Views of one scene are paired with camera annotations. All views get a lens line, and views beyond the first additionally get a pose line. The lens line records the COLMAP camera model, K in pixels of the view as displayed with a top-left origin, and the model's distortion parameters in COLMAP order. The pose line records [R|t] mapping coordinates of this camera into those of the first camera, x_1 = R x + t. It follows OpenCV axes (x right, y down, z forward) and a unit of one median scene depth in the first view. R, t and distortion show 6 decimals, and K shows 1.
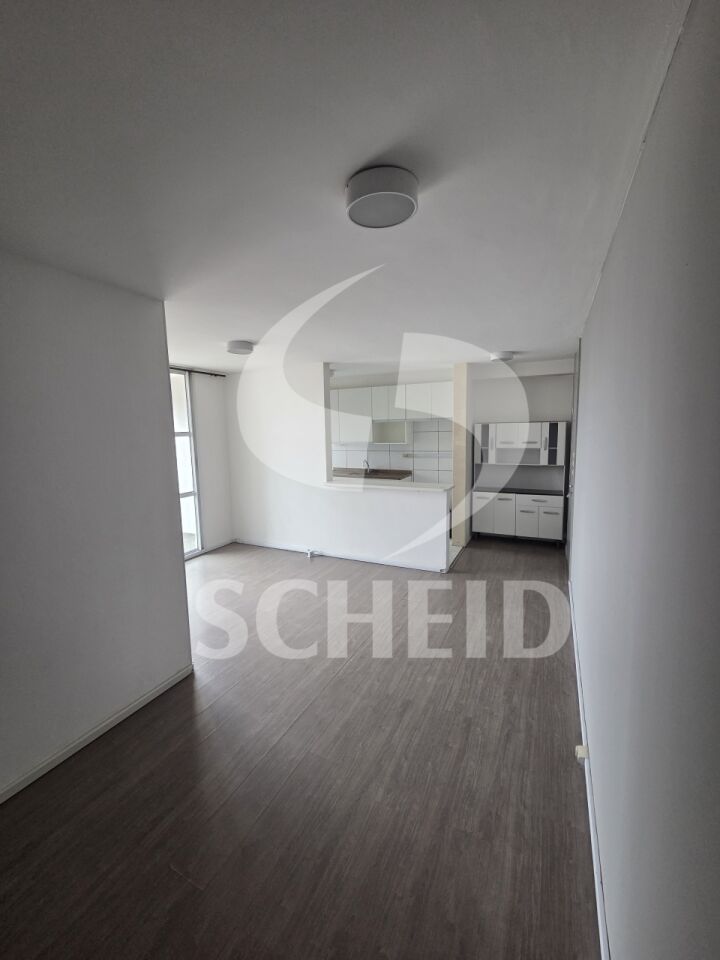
lens RADIAL K [[390.5, 0, 355.8], [0, 390.5, 483.9], [0, 0, 1]] dist [0.000437, 0.000025]
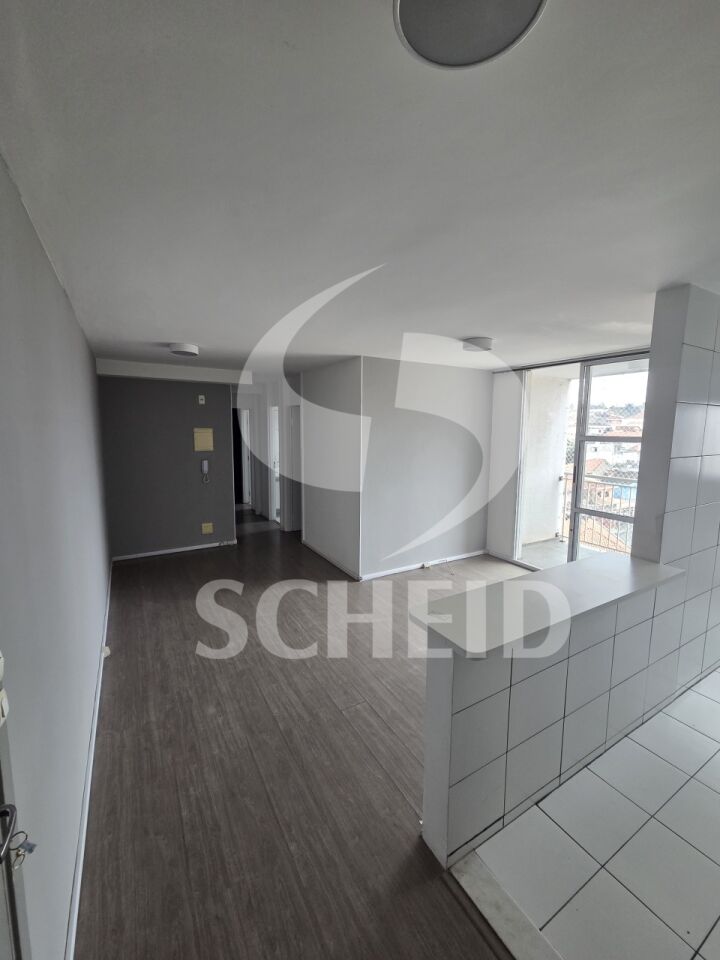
lens RADIAL K [[390.5, 0, 354.8], [0, 390.5, 476.2], [0, 0, 1]] dist [0.000437, 0.000025]
pose [[-0.552665, 0.087786, -0.828767, 0.998356], [-0.139311, 0.970714, 0.195722, -0.311393], [0.821677, 0.223625, -0.524250, 1.958016]]
